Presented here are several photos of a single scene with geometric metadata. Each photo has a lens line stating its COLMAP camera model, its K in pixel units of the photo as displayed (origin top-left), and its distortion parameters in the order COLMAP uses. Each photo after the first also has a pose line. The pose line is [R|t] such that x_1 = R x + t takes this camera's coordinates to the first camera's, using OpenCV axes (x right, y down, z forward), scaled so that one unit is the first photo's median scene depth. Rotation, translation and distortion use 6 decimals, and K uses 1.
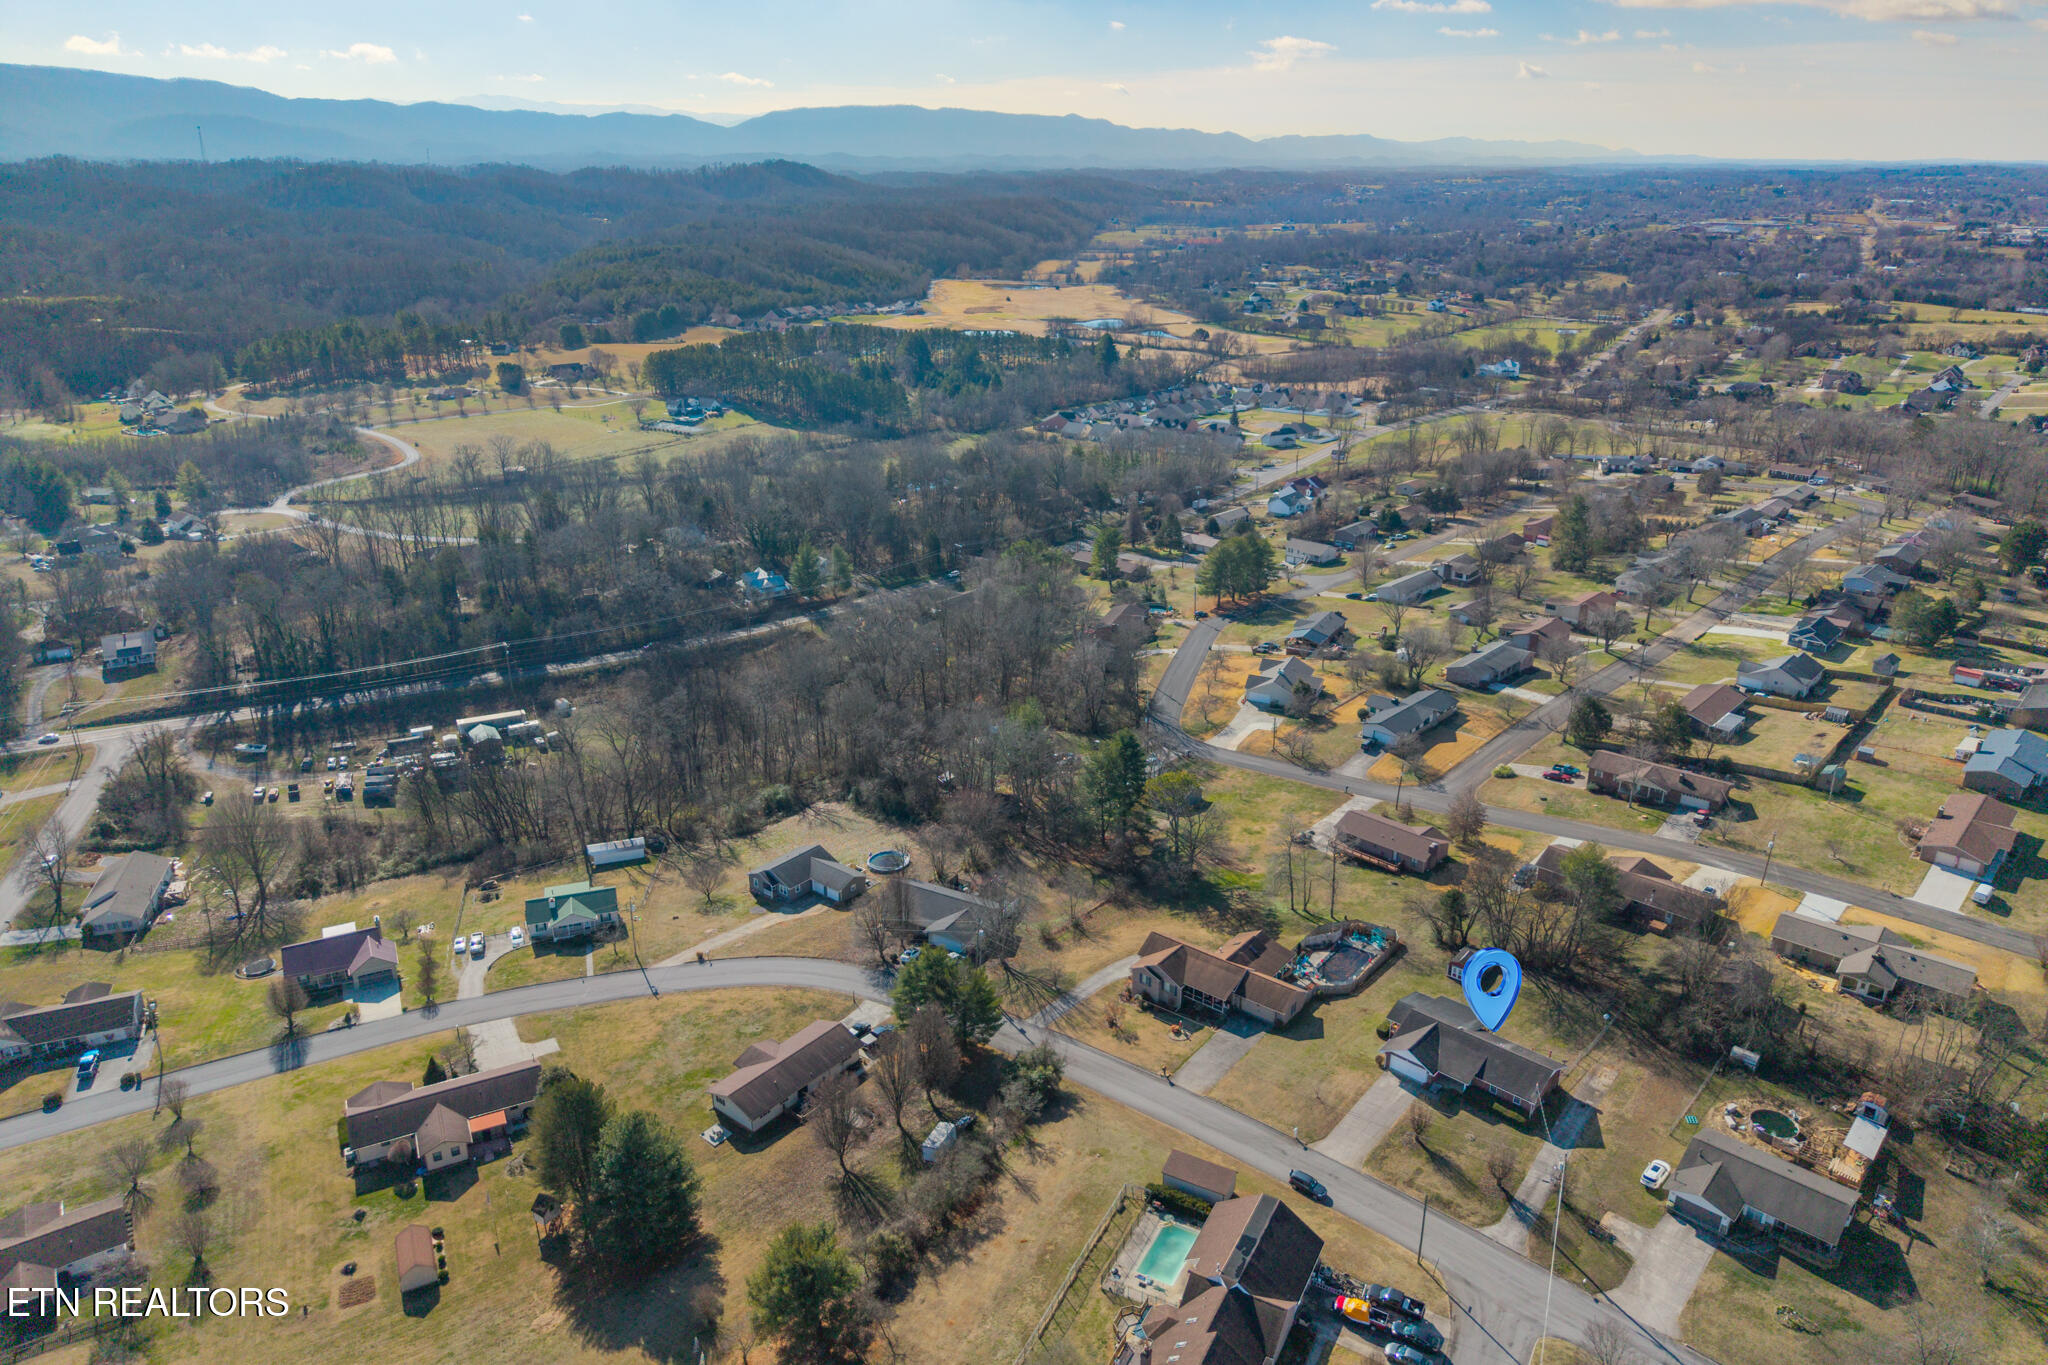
lens RADIAL K [[1362.7, 0, 1024.0], [0, 1362.7, 682.5], [0, 0, 1]] dist [0.005555, -0.001911]
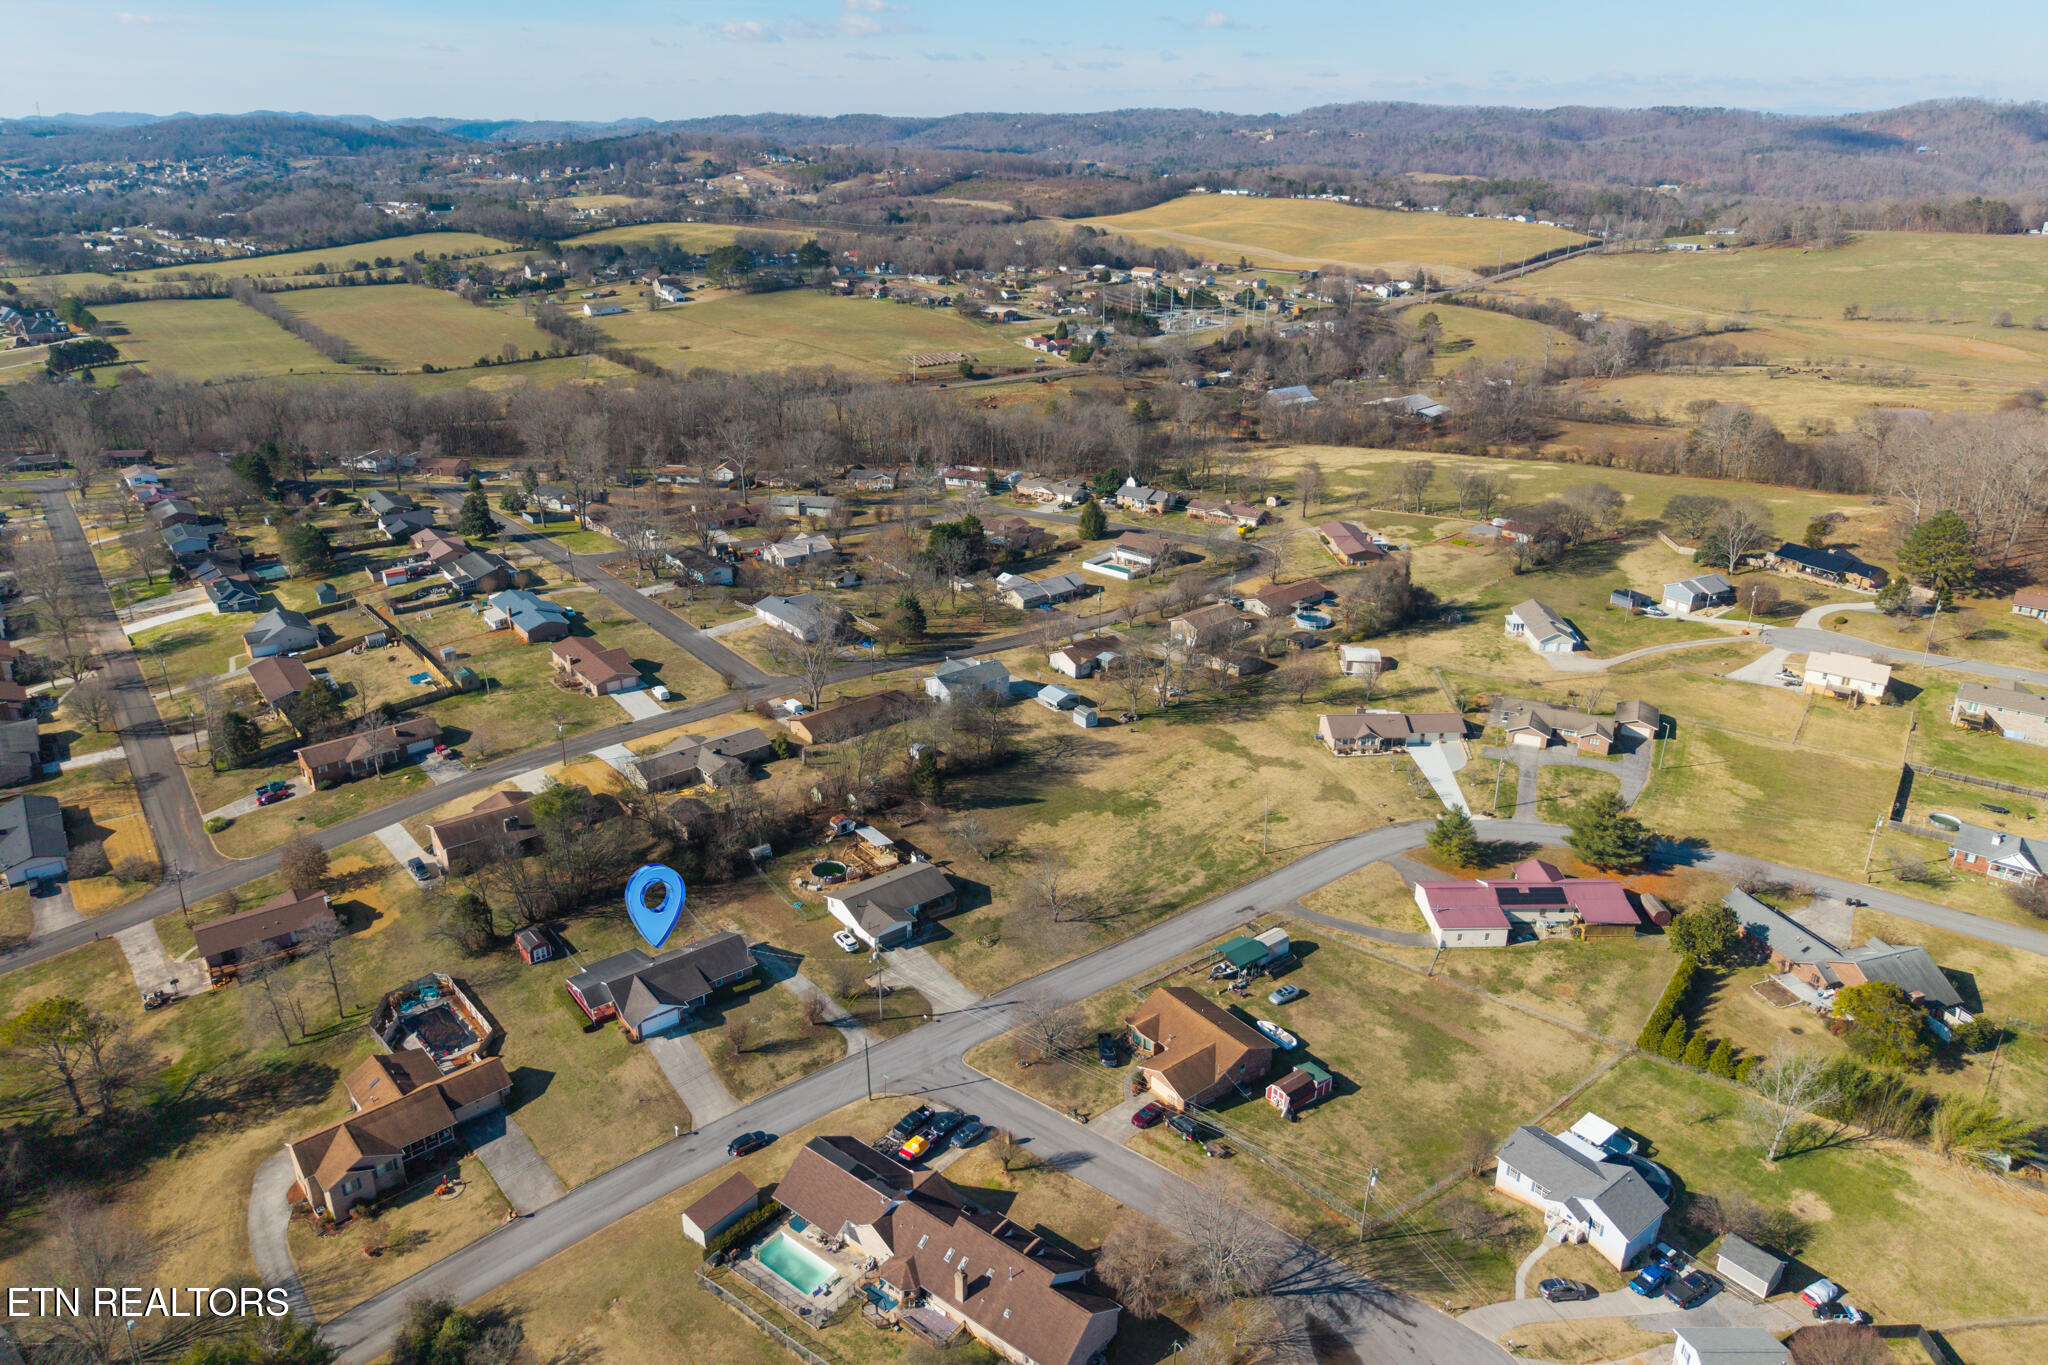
lens RADIAL K [[1362.7, 0, 1024.0], [0, 1362.7, 682.5], [0, 0, 1]] dist [0.005555, -0.001911]
pose [[0.164847, -0.377528, 0.911207, -0.518404], [0.351921, 0.885552, 0.303232, -0.156547], [-0.921399, 0.270686, 0.278841, 0.417986]]
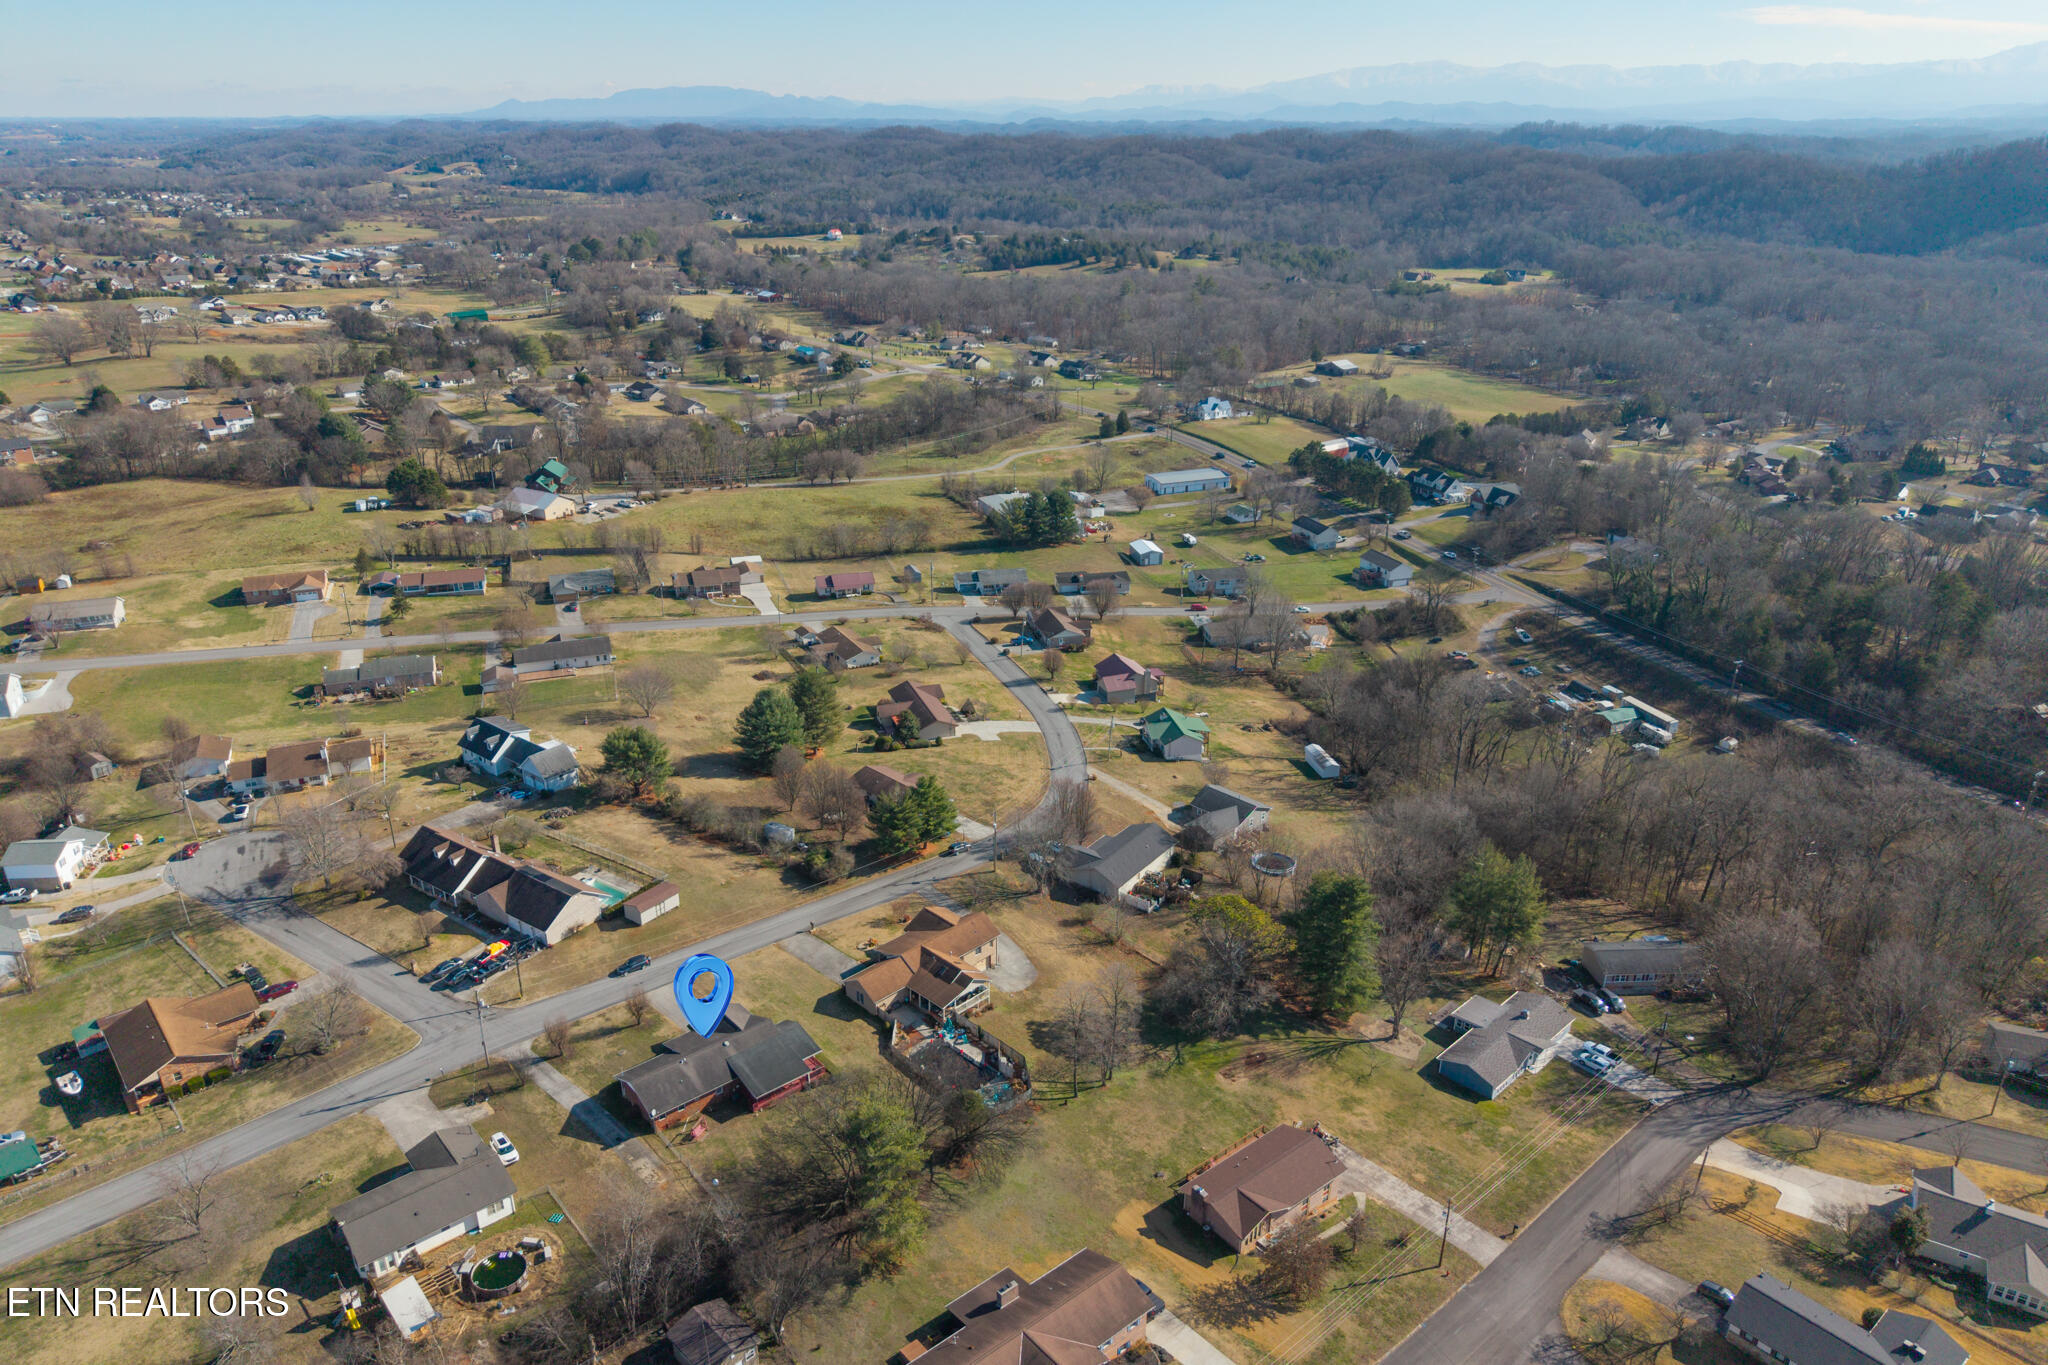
lens RADIAL K [[1362.7, 0, 1024.0], [0, 1362.7, 682.5], [0, 0, 1]] dist [0.005555, -0.001911]
pose [[-0.106127, 0.382676, -0.917767, 1.146676], [-0.369882, 0.841553, 0.393669, -0.441265], [0.922998, 0.381244, 0.052234, 1.105970]]
